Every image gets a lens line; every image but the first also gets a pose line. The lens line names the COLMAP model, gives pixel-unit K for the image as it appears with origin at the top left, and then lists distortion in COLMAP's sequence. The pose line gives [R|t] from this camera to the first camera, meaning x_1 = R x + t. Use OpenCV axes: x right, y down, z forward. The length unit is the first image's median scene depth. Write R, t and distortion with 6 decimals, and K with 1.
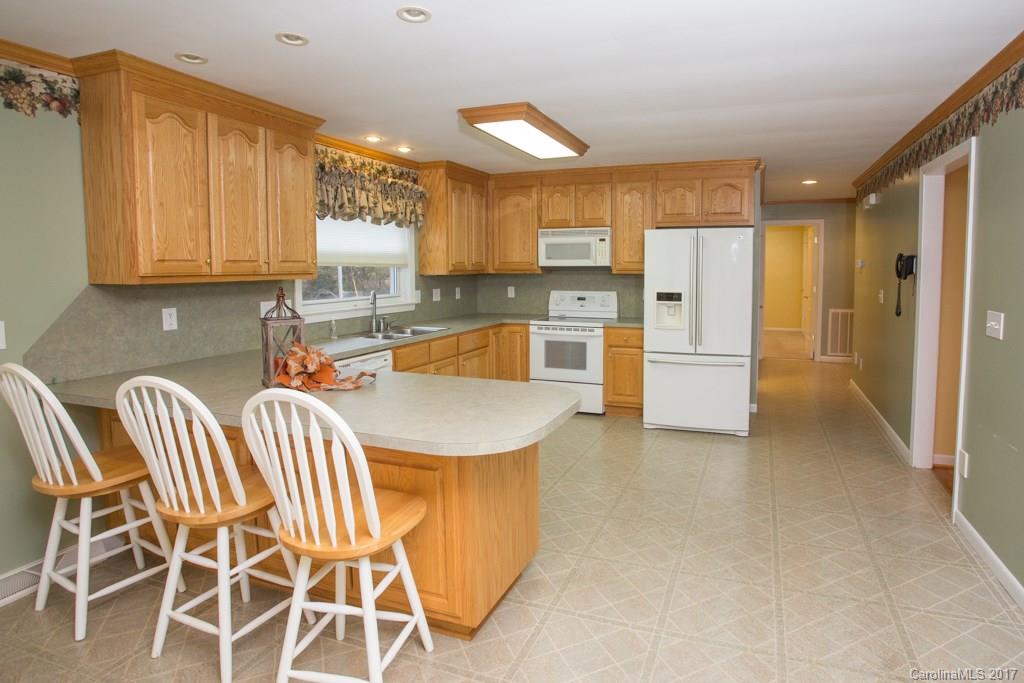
lens RADIAL K [[612.9, 0, 512.0], [0, 612.9, 341.5], [0, 0, 1]] dist [-0.058205, -0.000827]
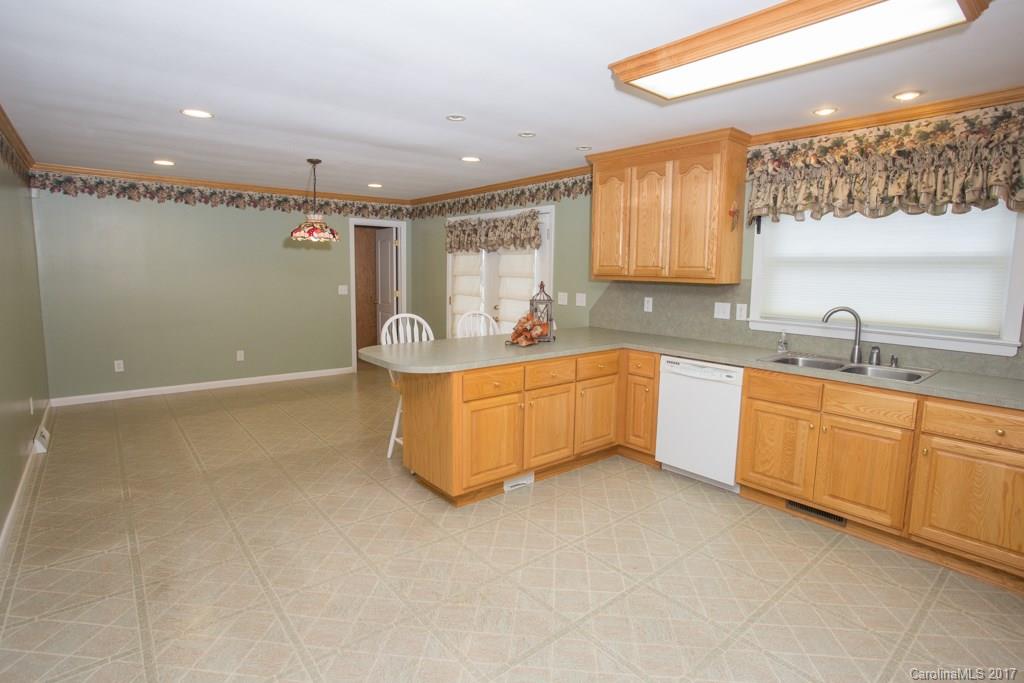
lens RADIAL K [[503.0, 0, 512.0], [0, 503.0, 341.5], [0, 0, 1]] dist [-0.030929, 0.000585]
pose [[-0.482066, 0.120372, -0.867826, 0.682059], [-0.119181, 0.972300, 0.201067, -0.152594], [0.867991, 0.200356, -0.454367, 1.222522]]
